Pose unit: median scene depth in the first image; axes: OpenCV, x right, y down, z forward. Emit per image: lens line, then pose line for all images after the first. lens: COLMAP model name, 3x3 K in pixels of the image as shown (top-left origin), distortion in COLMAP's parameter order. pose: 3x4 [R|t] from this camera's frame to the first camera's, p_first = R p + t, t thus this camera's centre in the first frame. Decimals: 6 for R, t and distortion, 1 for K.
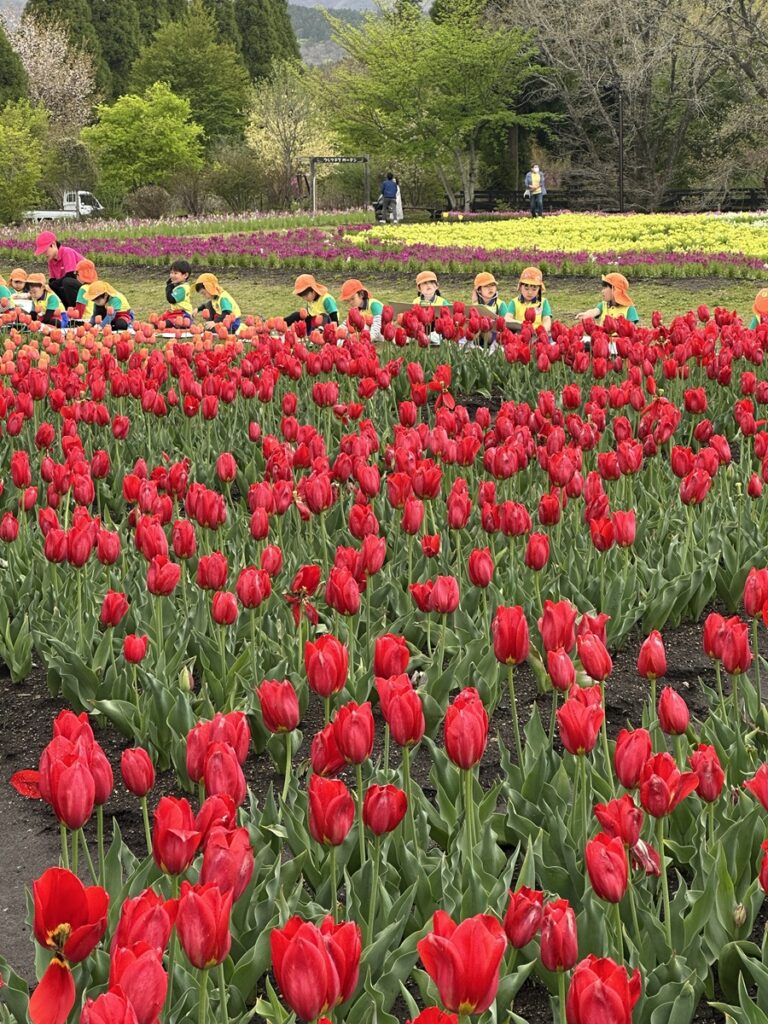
lens RADIAL K [[2501.3, 0, 383.5], [0, 2501.3, 512.2], [0, 0, 1]] dist [0.100734, 0.000000]
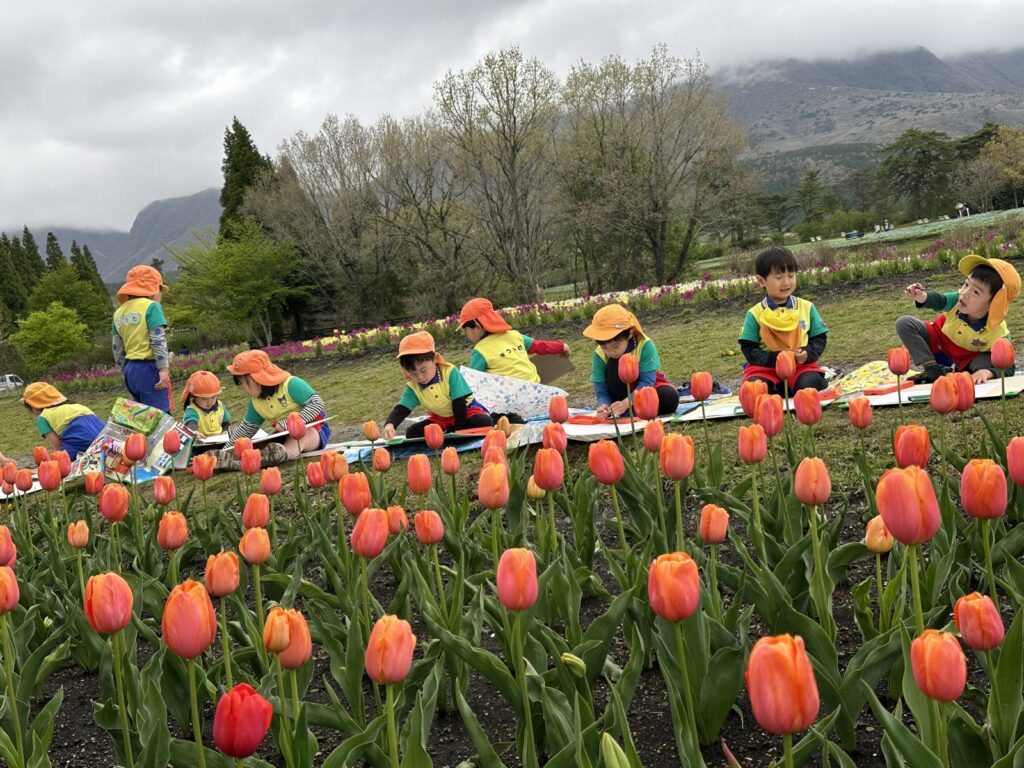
lens RADIAL K [[1218.4, 0, 512.6], [0, 1218.4, 384.1], [0, 0, 1]] dist [0.034561, 0.000000]
pose [[0.949800, -0.143195, 0.278163, -0.042522], [0.167376, 0.983742, -0.065096, -0.014524], [-0.264319, 0.108386, 0.958325, 0.167015]]
